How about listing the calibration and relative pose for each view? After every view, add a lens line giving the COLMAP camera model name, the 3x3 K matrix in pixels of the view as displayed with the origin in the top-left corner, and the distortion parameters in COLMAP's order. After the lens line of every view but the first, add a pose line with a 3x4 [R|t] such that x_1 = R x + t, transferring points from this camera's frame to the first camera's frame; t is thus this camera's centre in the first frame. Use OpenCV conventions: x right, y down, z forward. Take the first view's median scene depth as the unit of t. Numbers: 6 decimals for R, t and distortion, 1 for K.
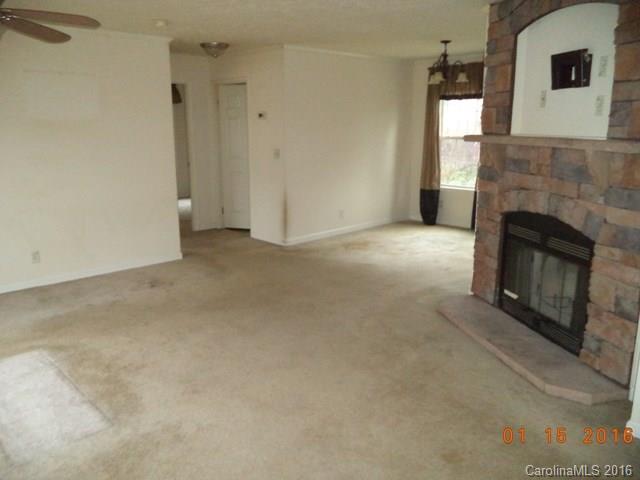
lens RADIAL K [[515.5, 0, 320.0], [0, 515.5, 240.0], [0, 0, 1]] dist [-0.011688, -0.000152]
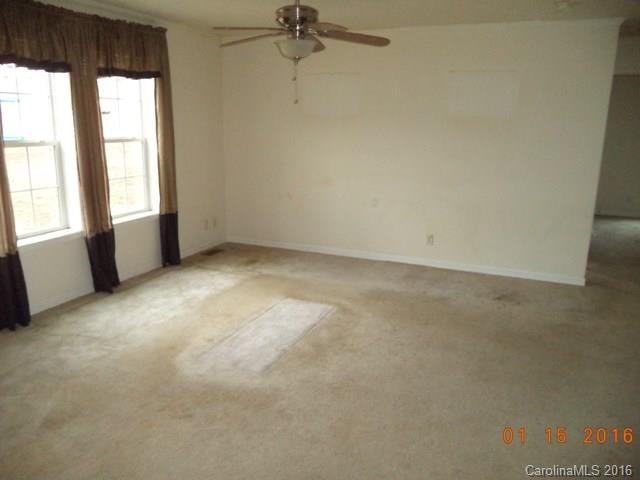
lens RADIAL K [[515.5, 0, 320.0], [0, 515.5, 240.0], [0, 0, 1]] dist [-0.011688, -0.000152]
pose [[0.410600, 0.219904, -0.884901, 0.415706], [-0.223557, 0.965140, 0.136112, -0.080679], [0.883985, 0.141938, 0.445448, 0.367582]]
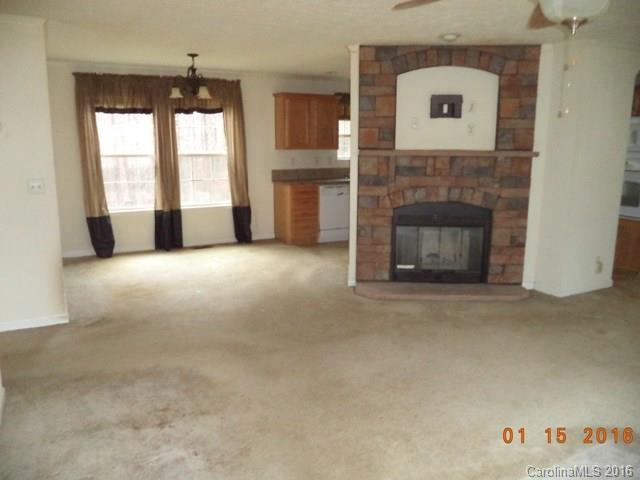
lens RADIAL K [[515.5, 0, 320.0], [0, 515.5, 240.0], [0, 0, 1]] dist [-0.011688, -0.000152]
pose [[0.288343, -0.185055, 0.939475, -0.963456], [0.208059, 0.969814, 0.127173, -0.183189], [-0.934649, 0.158797, 0.318142, 0.779269]]
